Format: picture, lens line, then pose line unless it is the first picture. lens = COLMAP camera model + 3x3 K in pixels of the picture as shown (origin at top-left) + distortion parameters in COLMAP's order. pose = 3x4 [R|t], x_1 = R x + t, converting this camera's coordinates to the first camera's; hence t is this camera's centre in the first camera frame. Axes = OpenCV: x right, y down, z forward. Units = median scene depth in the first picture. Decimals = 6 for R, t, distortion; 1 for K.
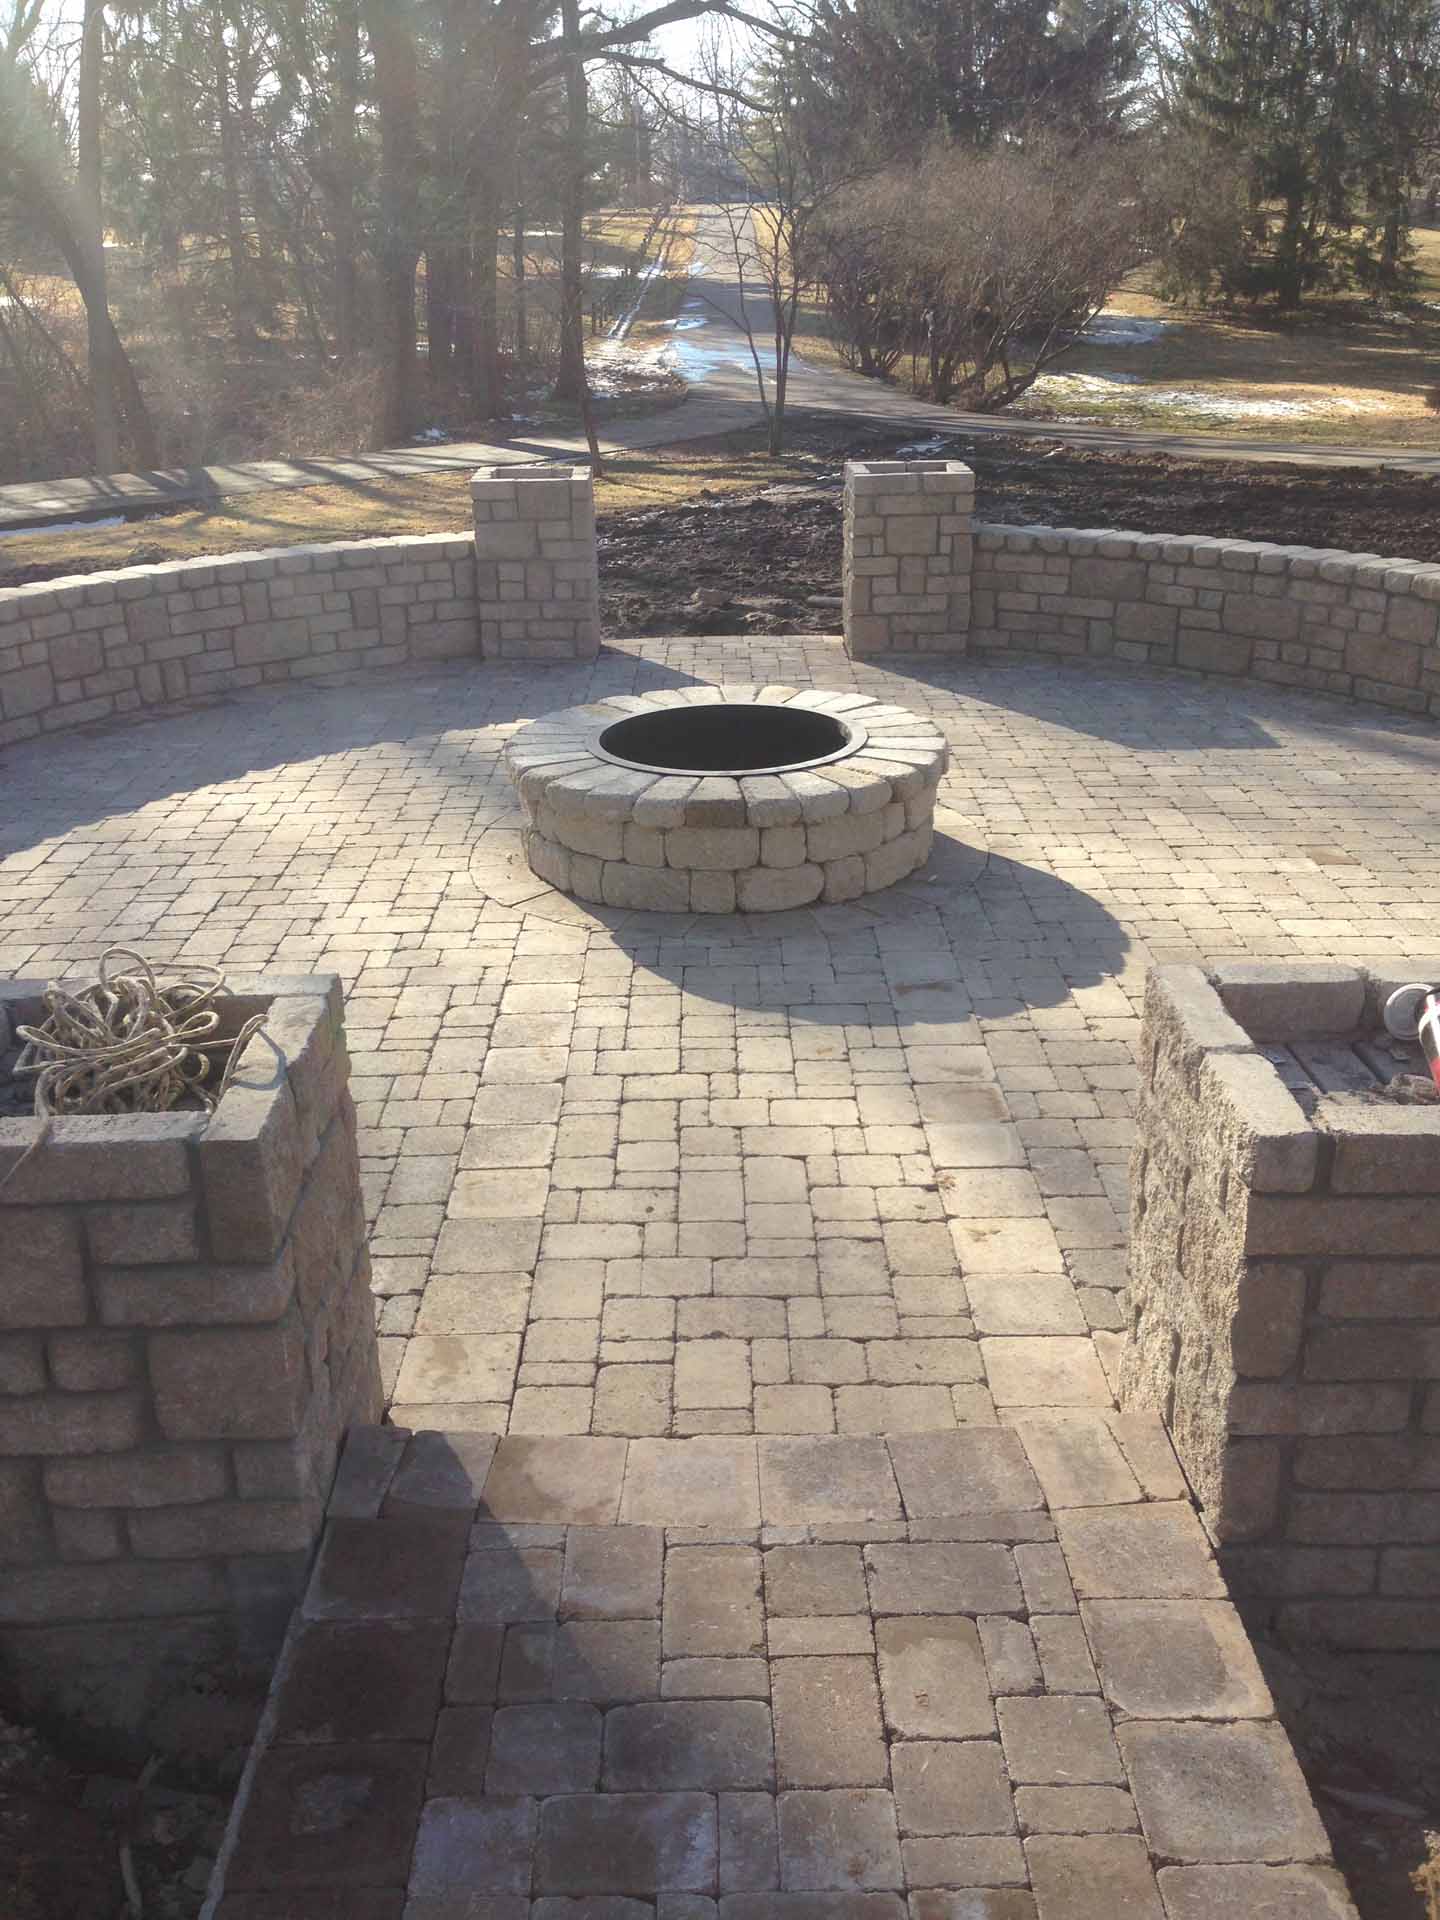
lens RADIAL K [[1747.6, 0, 720.0], [0, 1747.6, 960.0], [0, 0, 1]] dist [0.164250, -0.294822]
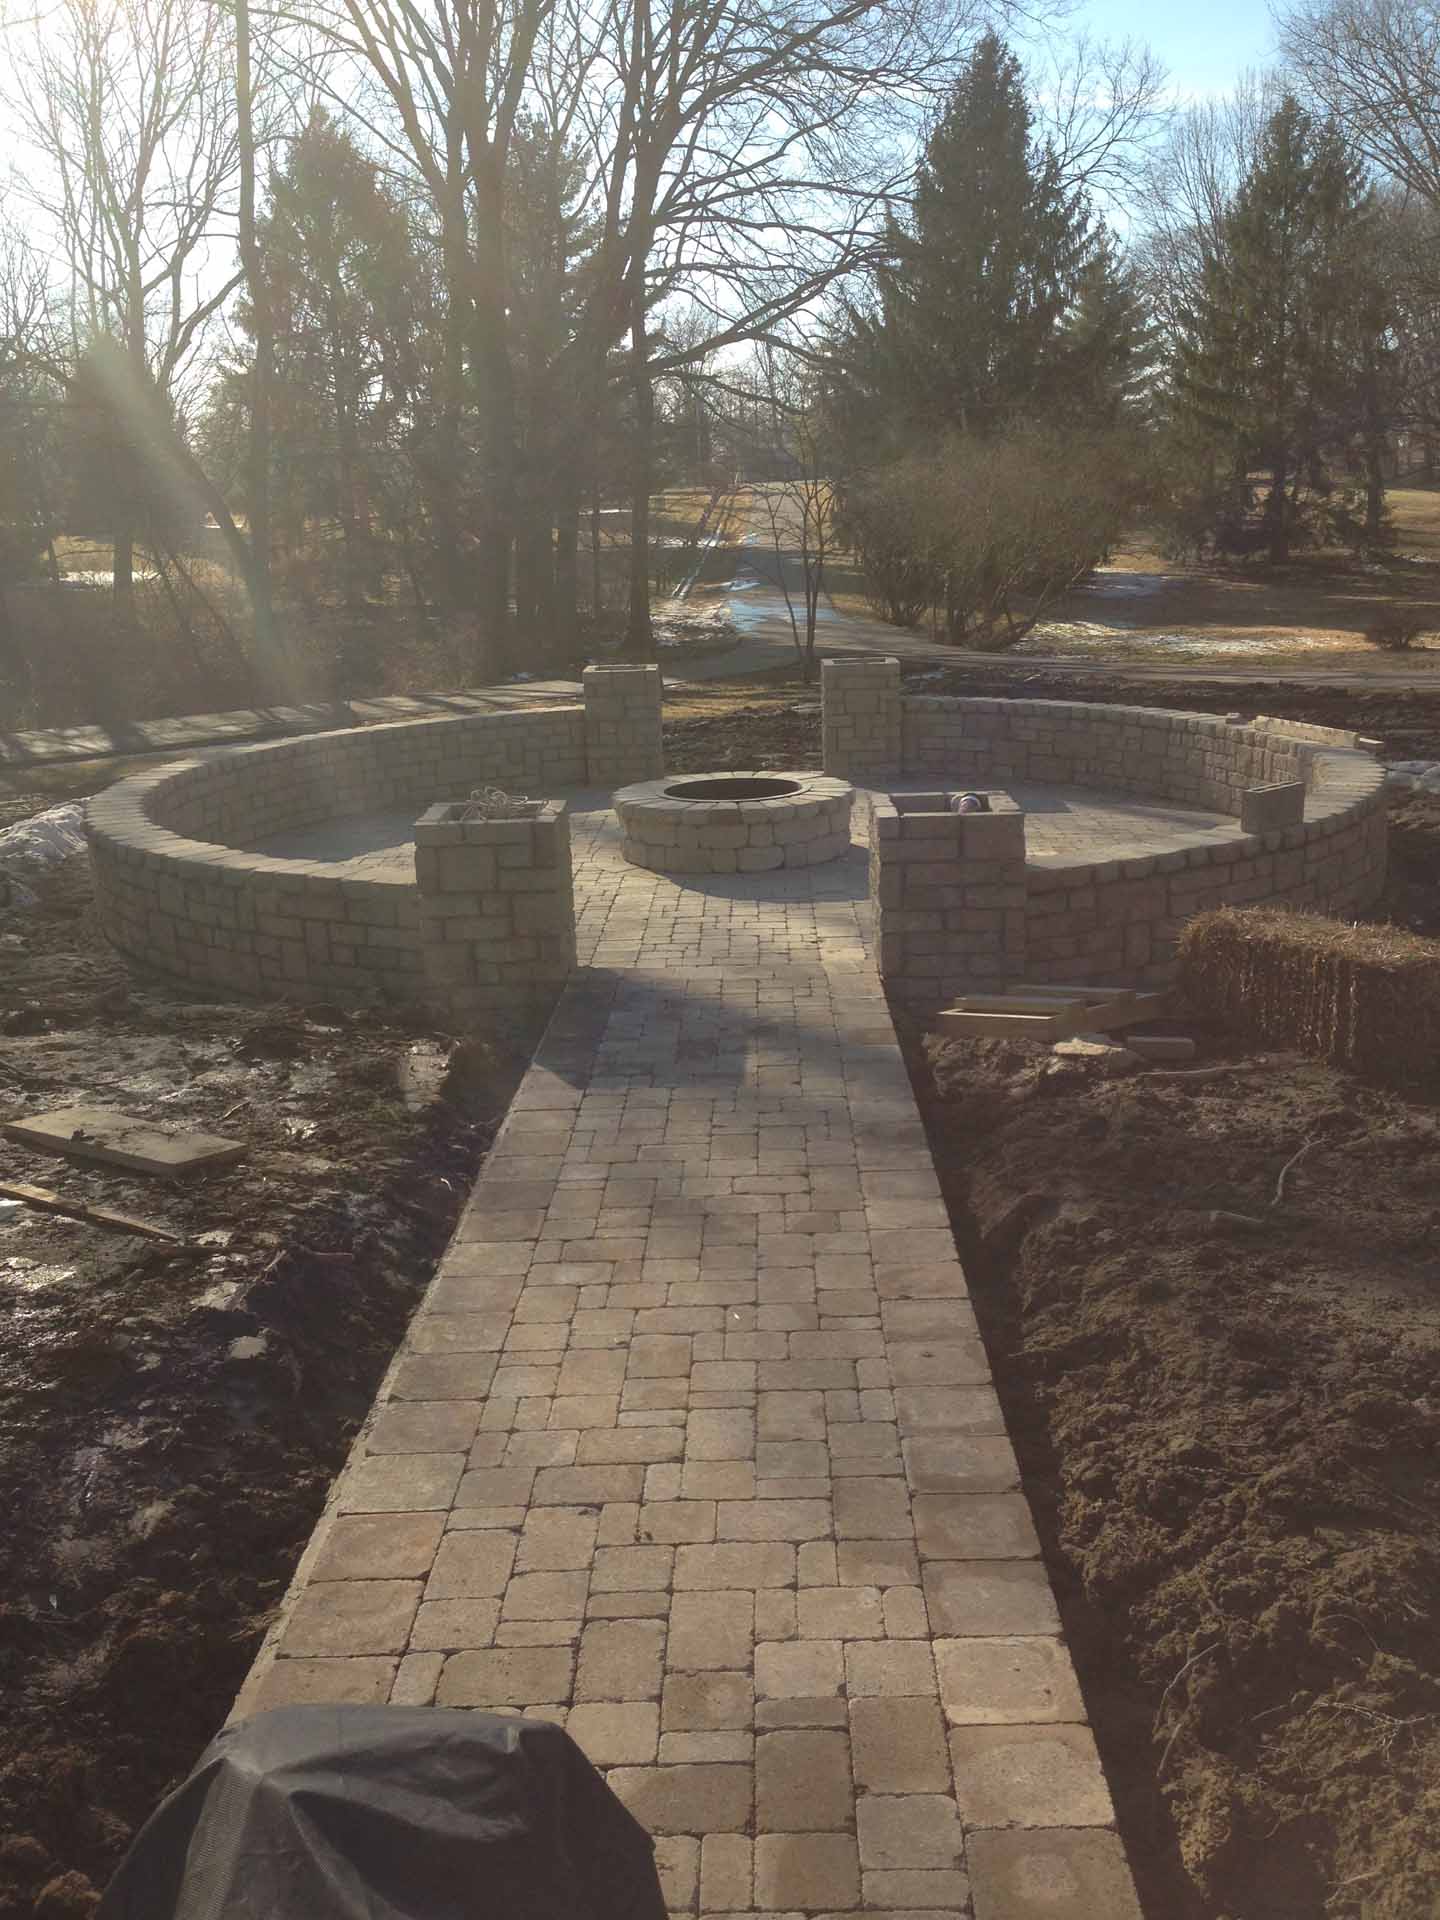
lens RADIAL K [[1784.9, 0, 720.0], [0, 1784.9, 960.0], [0, 0, 1]] dist [0.108369, -0.123859]
pose [[0.999355, -0.008076, -0.035001, 0.008059], [0.003126, 0.990253, -0.139243, 0.046628], [0.035784, 0.139044, 0.989640, -0.122710]]
